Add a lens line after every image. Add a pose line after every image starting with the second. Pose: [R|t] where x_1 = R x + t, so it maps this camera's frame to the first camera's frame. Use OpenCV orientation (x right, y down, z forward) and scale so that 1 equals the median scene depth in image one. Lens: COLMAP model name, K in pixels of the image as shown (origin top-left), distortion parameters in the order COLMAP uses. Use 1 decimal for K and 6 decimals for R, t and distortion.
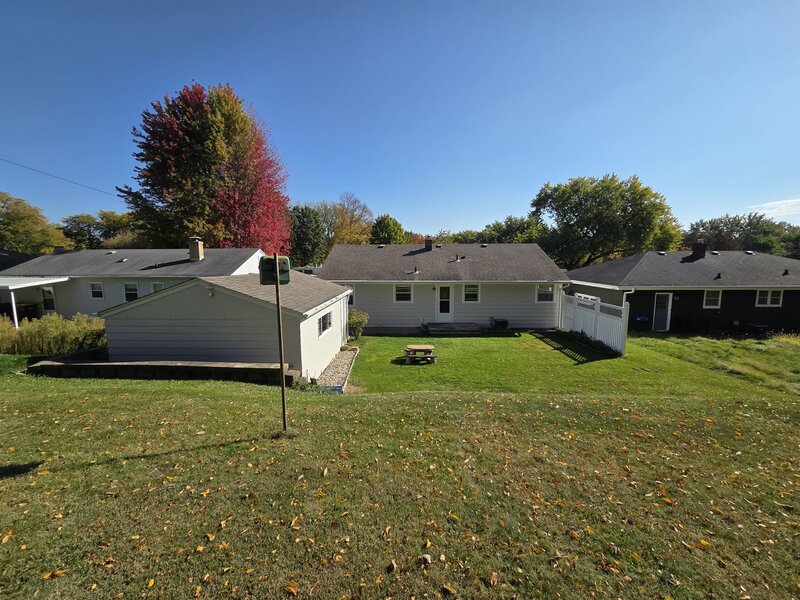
lens RADIAL K [[329.0, 0, 400.0], [0, 329.0, 300.0], [0, 0, 1]] dist [-0.001419, -0.000018]
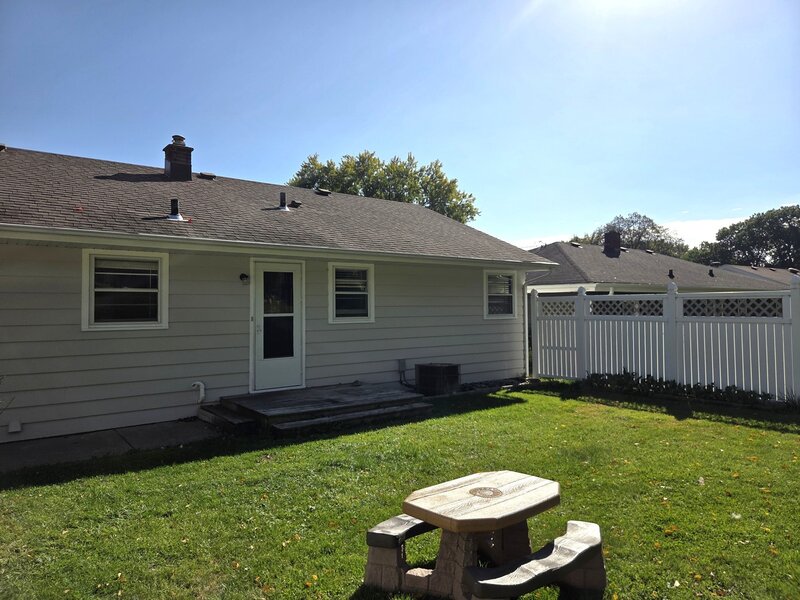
lens RADIAL K [[539.2, 0, 400.0], [0, 539.2, 300.0], [0, 0, 1]] dist [0.047388, -0.000883]
pose [[0.781906, 0.004612, 0.623380, -0.082002], [0.082580, 0.990394, -0.110907, 0.046807], [-0.617903, 0.138197, 0.774014, 0.492613]]
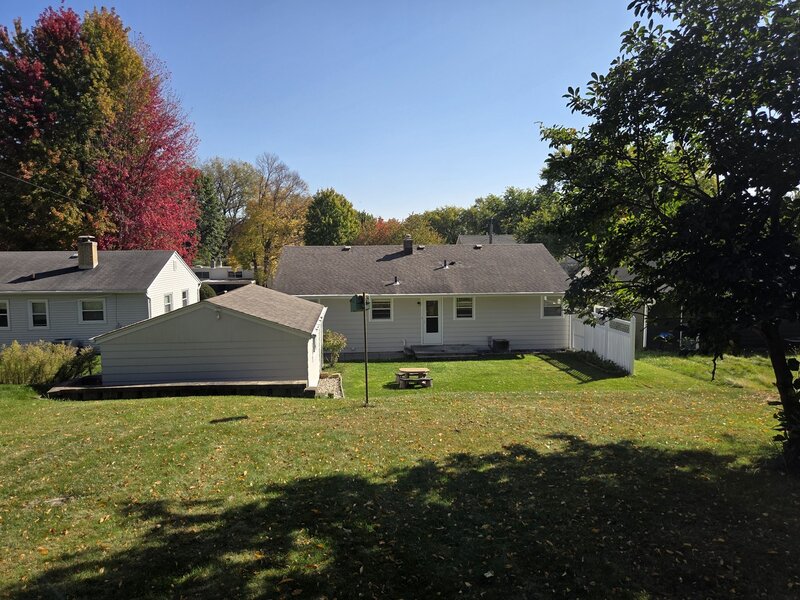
lens RADIAL K [[539.2, 0, 400.0], [0, 539.2, 300.0], [0, 0, 1]] dist [0.047388, -0.000883]
pose [[0.993538, -0.014890, 0.112521, -0.083885], [0.018312, 0.999399, -0.029440, -0.003641], [-0.112015, 0.031310, 0.993213, -0.284097]]
